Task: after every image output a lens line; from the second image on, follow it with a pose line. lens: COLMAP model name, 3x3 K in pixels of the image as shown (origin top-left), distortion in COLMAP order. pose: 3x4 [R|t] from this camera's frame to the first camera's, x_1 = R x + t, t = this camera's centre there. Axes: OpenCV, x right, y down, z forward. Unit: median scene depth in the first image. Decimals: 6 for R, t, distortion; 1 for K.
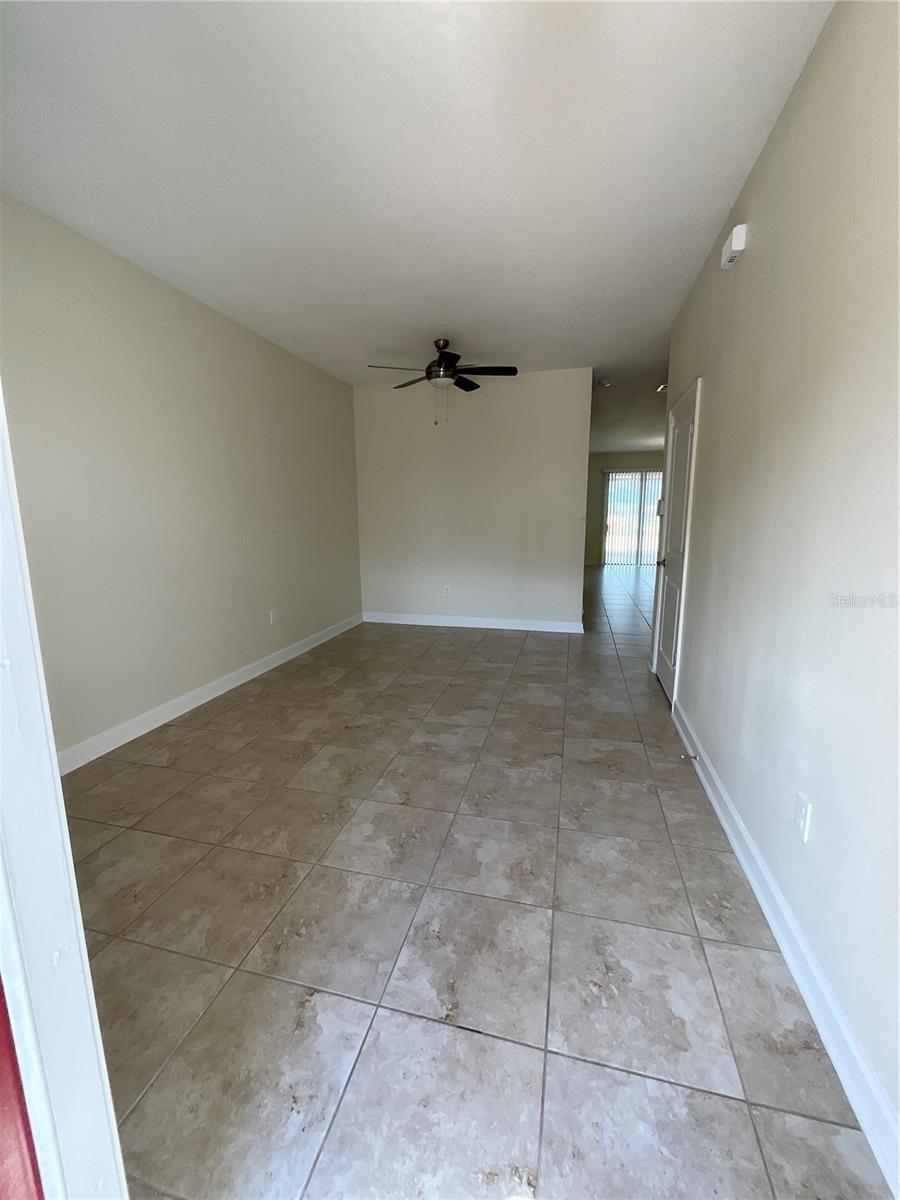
lens RADIAL K [[483.0, 0, 449.9], [0, 483.0, 597.4], [0, 0, 1]] dist [0.000715, -0.001771]
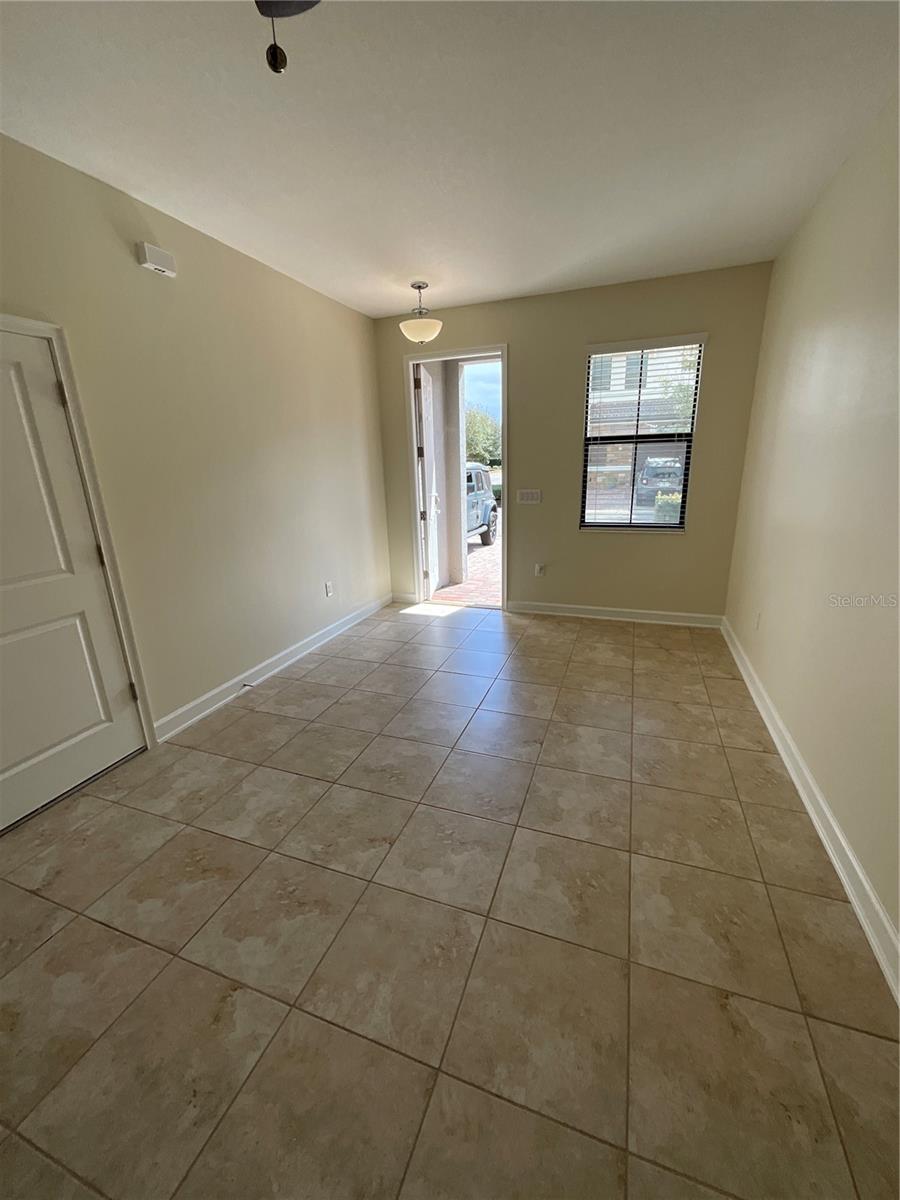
lens RADIAL K [[483.0, 0, 449.9], [0, 483.0, 593.0], [0, 0, 1]] dist [0.000715, -0.001771]
pose [[-0.994260, 0.009143, 0.106596, -0.138709], [0.054040, 0.902819, 0.426612, -0.323788], [-0.092336, 0.429924, -0.898131, 1.569484]]
